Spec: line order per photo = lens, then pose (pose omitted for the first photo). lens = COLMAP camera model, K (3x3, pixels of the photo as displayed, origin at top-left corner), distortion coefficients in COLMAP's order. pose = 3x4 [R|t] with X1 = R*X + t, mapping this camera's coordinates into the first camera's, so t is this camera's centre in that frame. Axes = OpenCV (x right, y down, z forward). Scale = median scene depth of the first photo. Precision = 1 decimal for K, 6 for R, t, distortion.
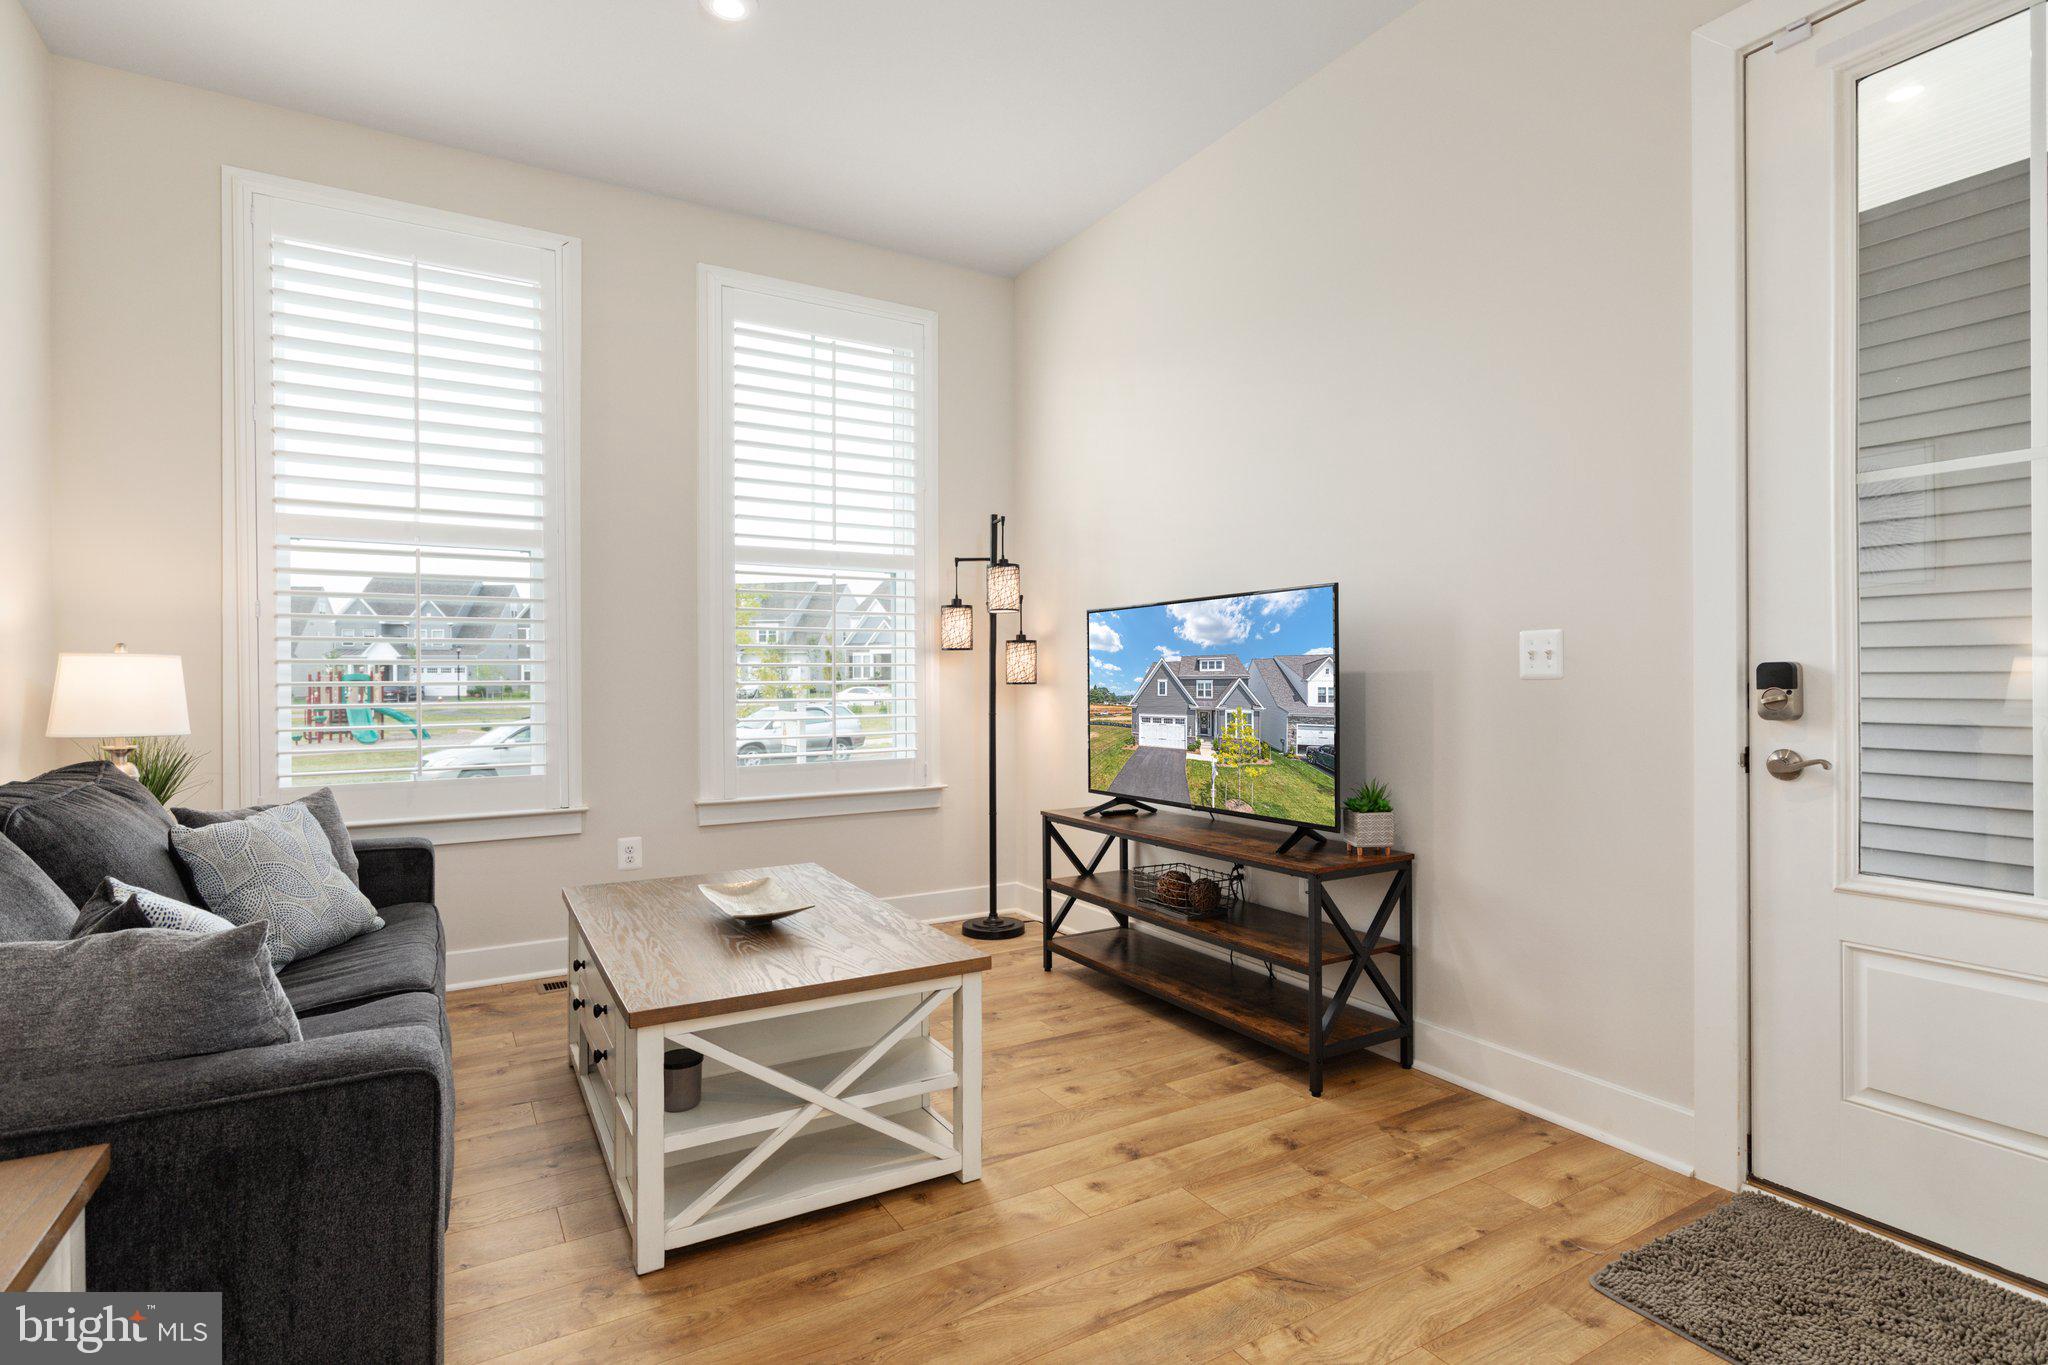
lens RADIAL K [[1003.6, 0, 1044.9], [0, 1003.6, 677.3], [0, 0, 1]] dist [0.002063, -0.001433]
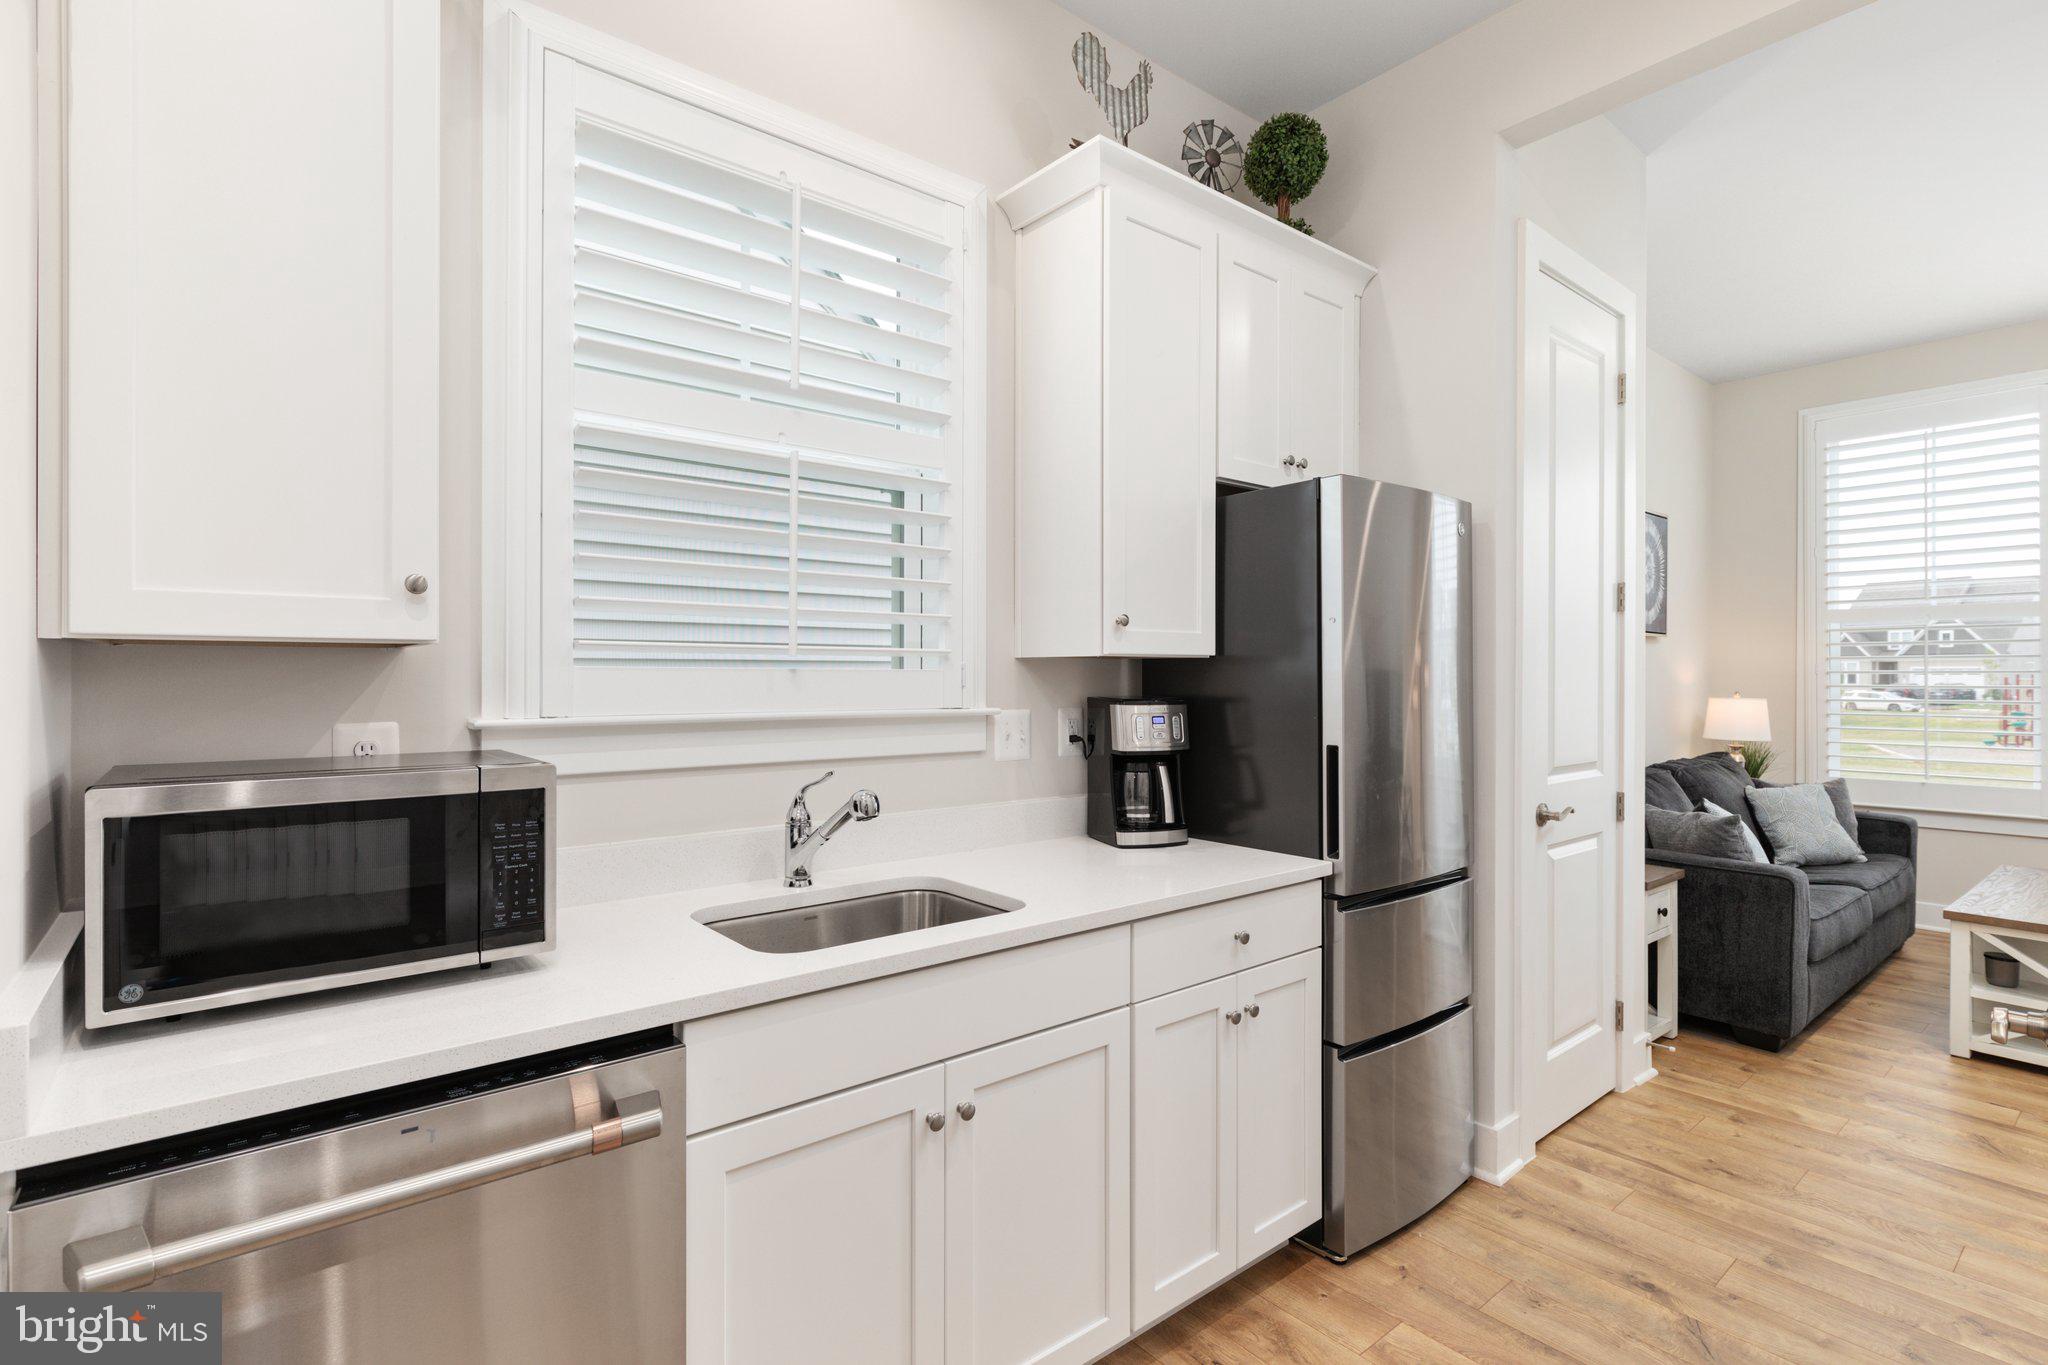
lens RADIAL K [[951.5, 0, 1041.8], [0, 951.5, 682.4], [0, 0, 1]] dist [-0.001174, -0.001613]
pose [[0.133523, 0.005448, -0.991031, 1.249419], [-0.002392, 0.999984, 0.005175, -0.103070], [0.991043, 0.001679, 0.133534, -1.002048]]
